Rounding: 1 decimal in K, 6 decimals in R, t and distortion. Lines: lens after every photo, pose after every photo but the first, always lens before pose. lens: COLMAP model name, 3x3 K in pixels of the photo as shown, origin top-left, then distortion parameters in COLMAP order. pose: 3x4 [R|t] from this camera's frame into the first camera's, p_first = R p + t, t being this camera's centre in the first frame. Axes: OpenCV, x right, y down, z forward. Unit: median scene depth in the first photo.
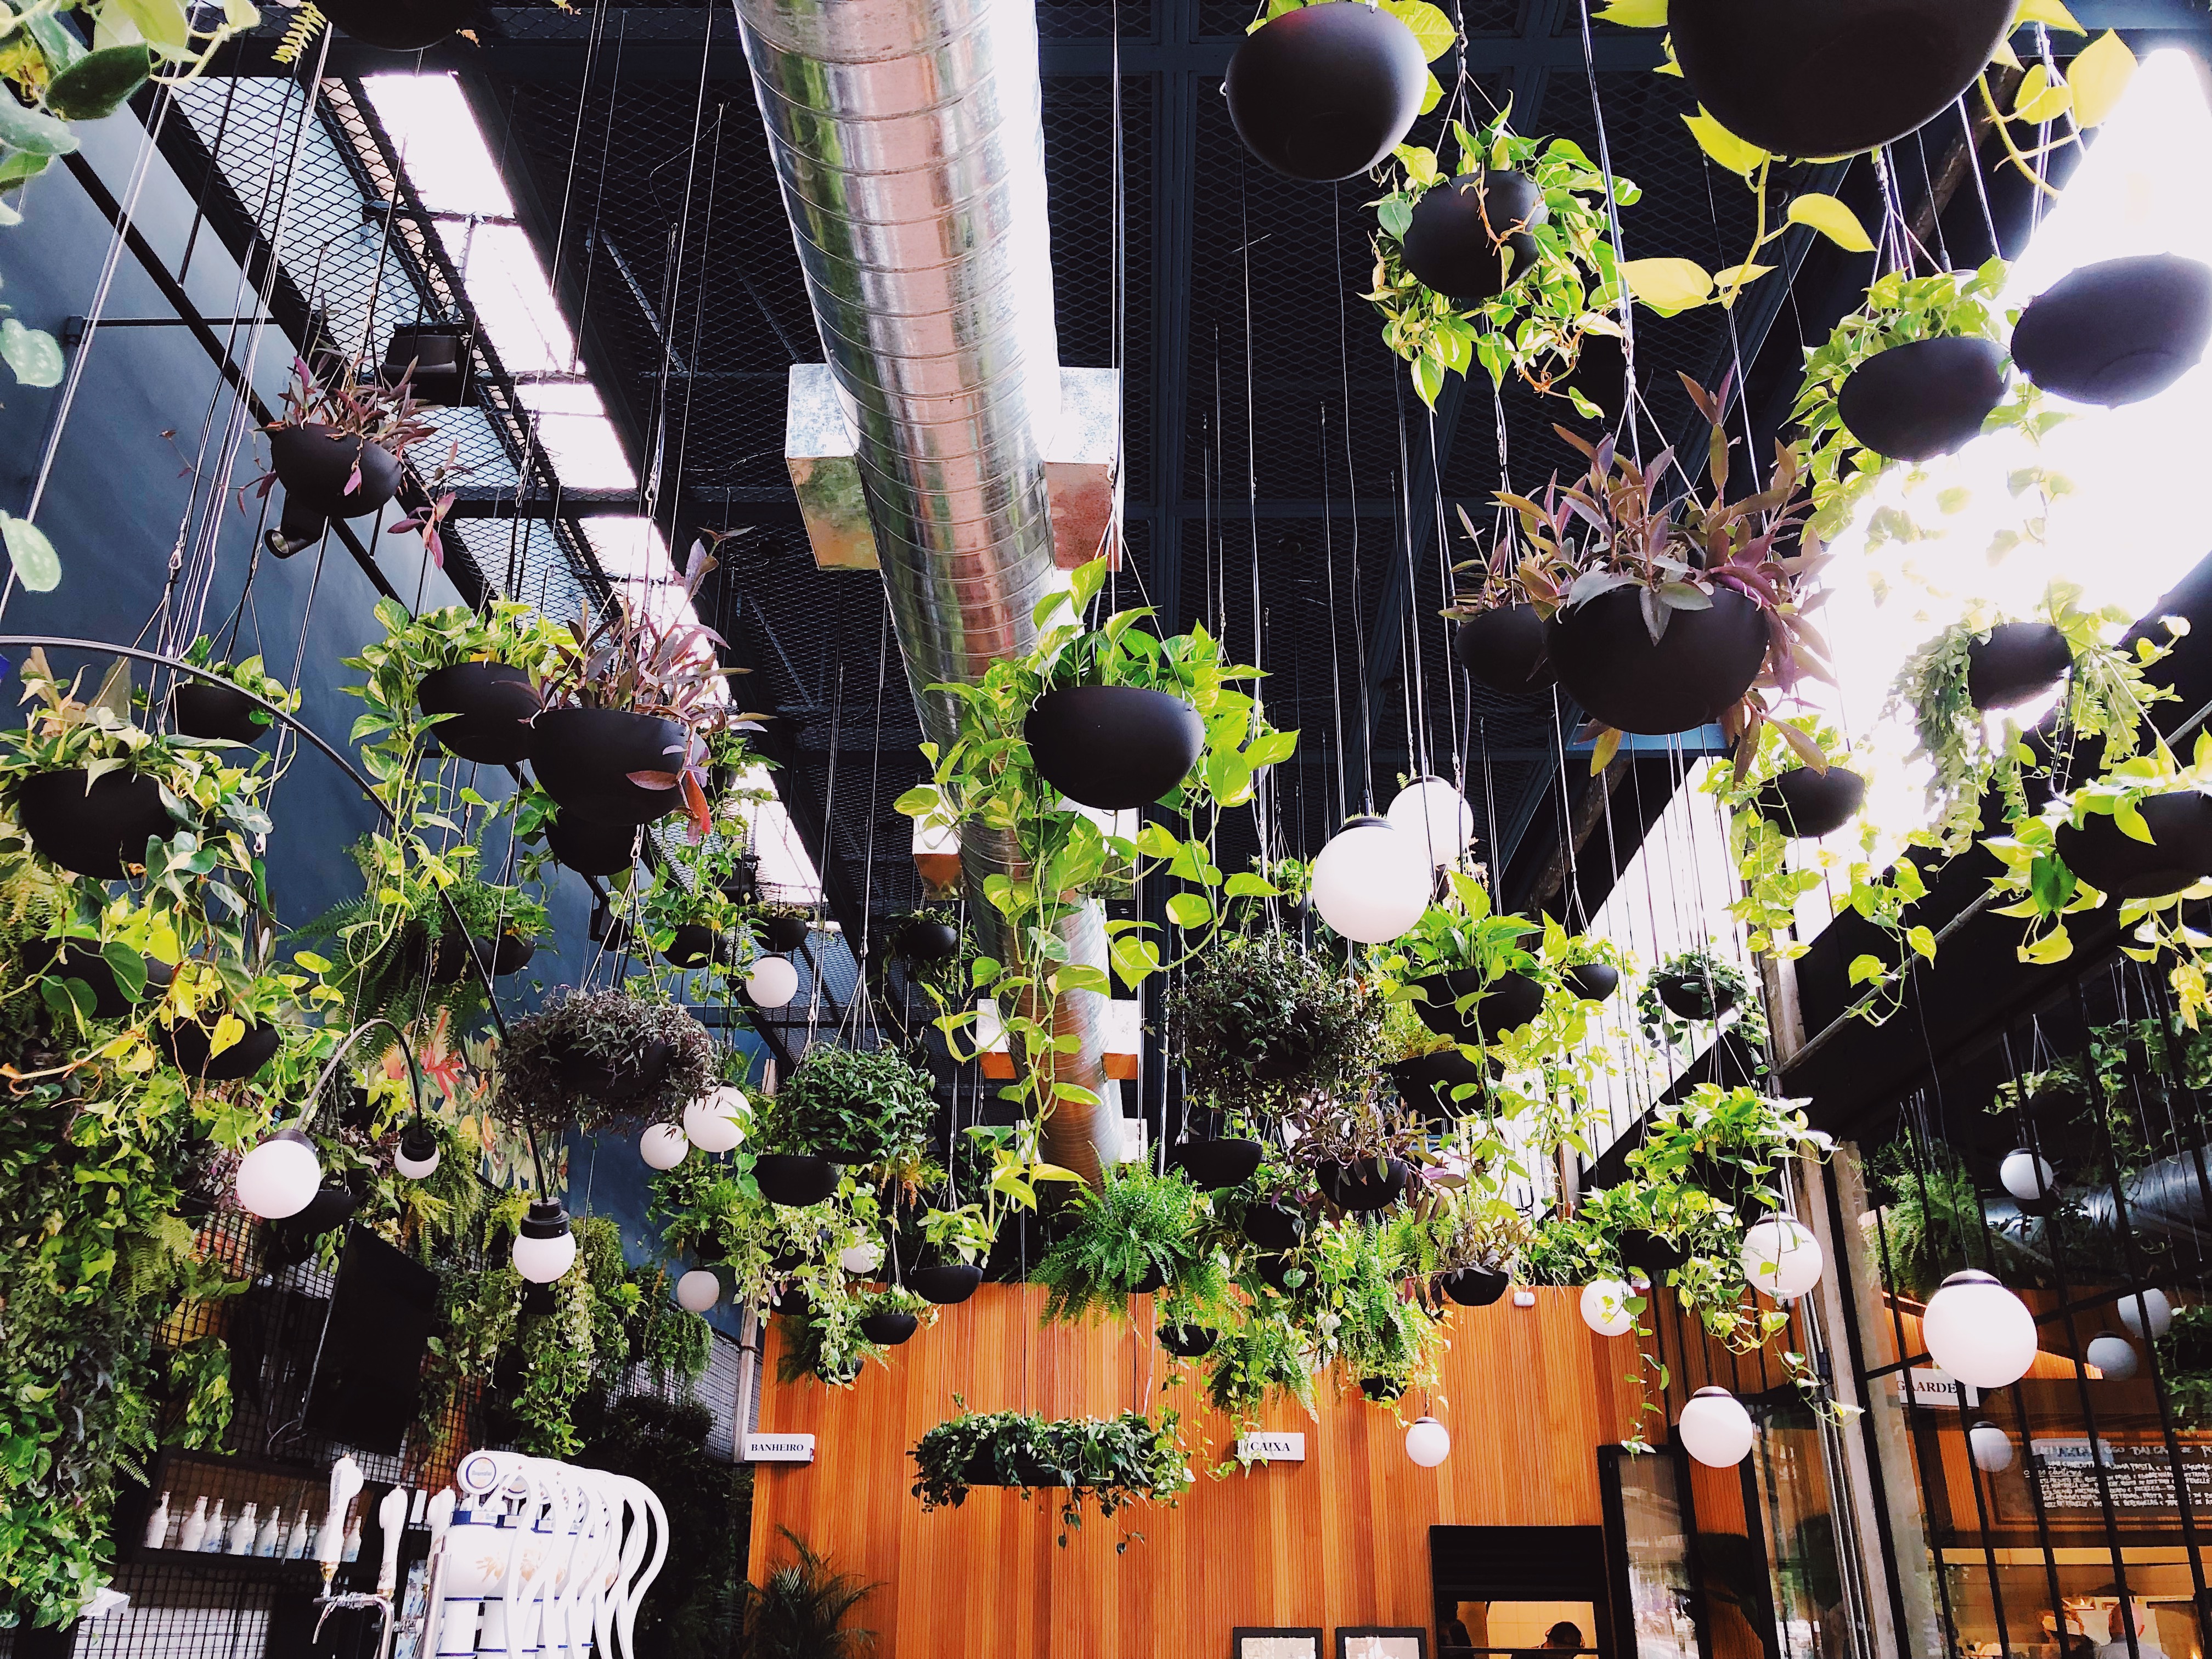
lens RADIAL K [[1815.9, 0, 1106.0], [0, 1815.9, 829.5], [0, 0, 1]] dist [0.003127, -0.002117]
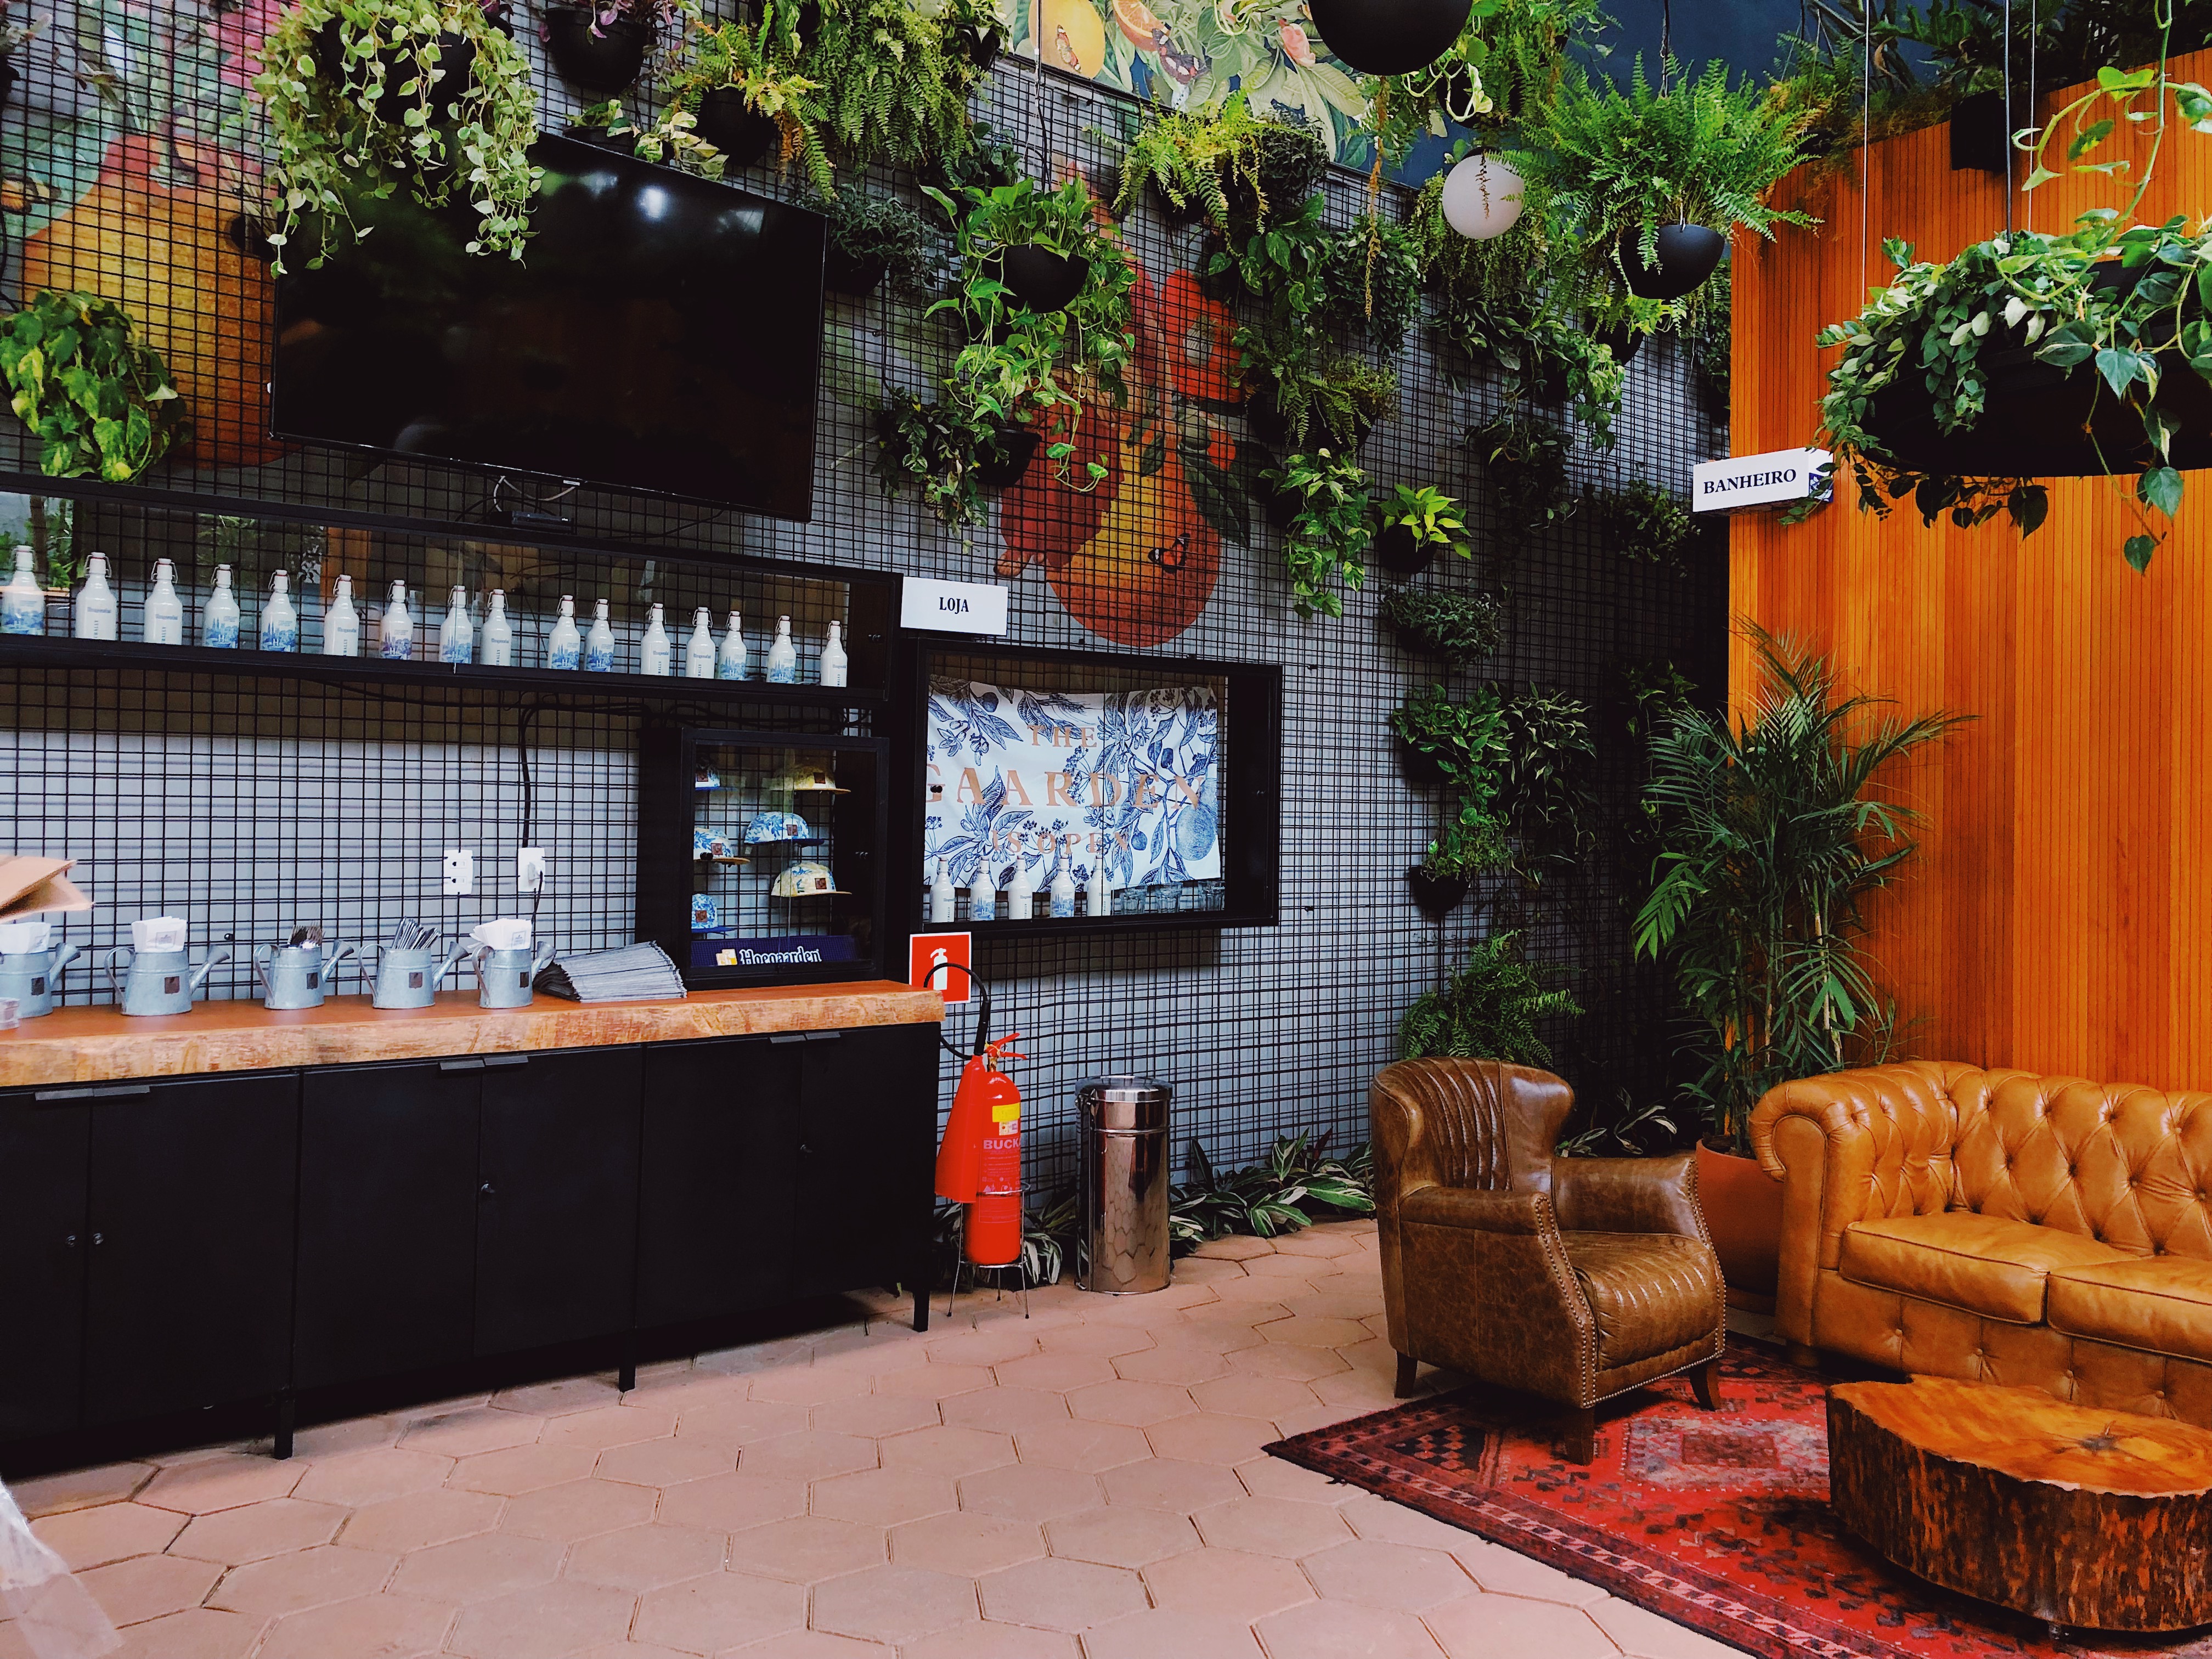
lens RADIAL K [[1815.9, 0, 1106.0], [0, 1815.9, 829.5], [0, 0, 1]] dist [0.003127, -0.002117]
pose [[0.648915, 0.013004, -0.760750, 0.111455], [0.290246, 0.920015, 0.263305, 0.286506], [0.703326, -0.391667, 0.593237, 0.623446]]
